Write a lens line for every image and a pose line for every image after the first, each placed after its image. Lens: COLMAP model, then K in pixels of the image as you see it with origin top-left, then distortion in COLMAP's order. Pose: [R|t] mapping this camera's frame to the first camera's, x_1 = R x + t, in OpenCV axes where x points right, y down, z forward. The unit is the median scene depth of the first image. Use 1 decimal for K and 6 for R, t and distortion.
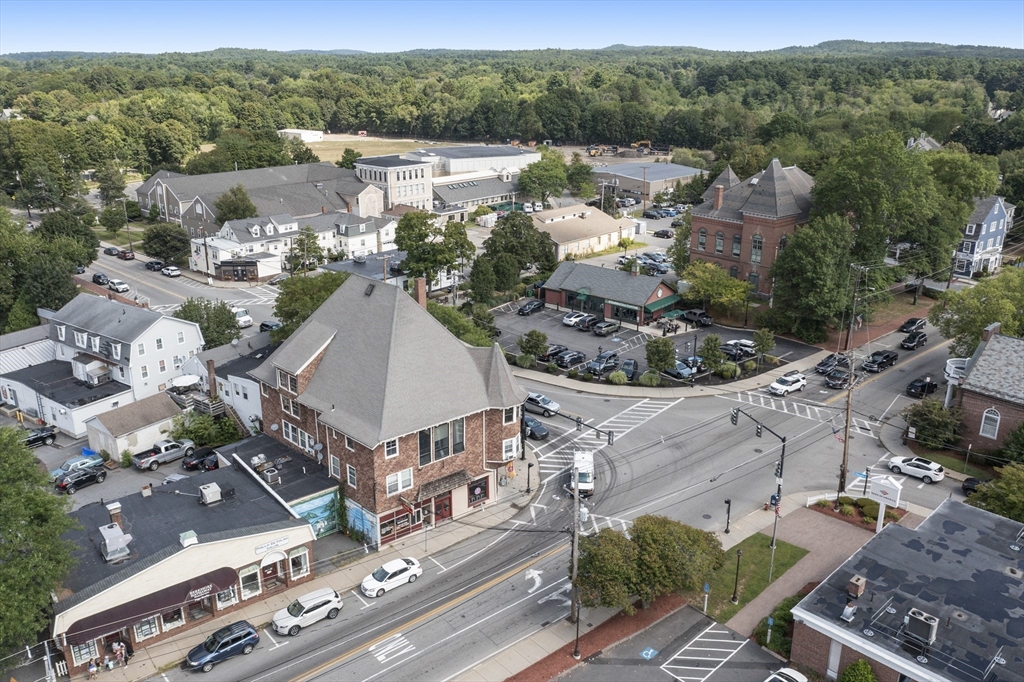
lens RADIAL K [[789.1, 0, 512.0], [0, 789.1, 341.0], [0, 0, 1]] dist [-0.010953, 0.004073]
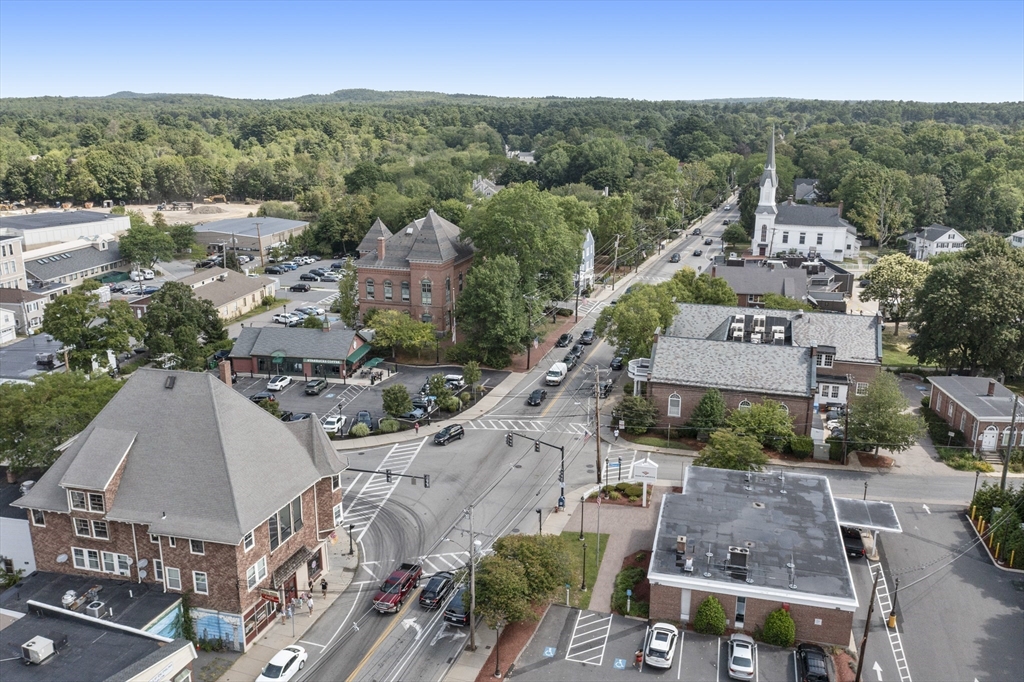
lens RADIAL K [[789.1, 0, 512.0], [0, 789.1, 341.0], [0, 0, 1]] dist [-0.010953, 0.004073]
pose [[0.863462, -0.143490, 0.483573, -0.159219], [0.171819, 0.985022, -0.014513, -0.017514], [-0.474248, 0.095619, 0.875184, -0.007027]]
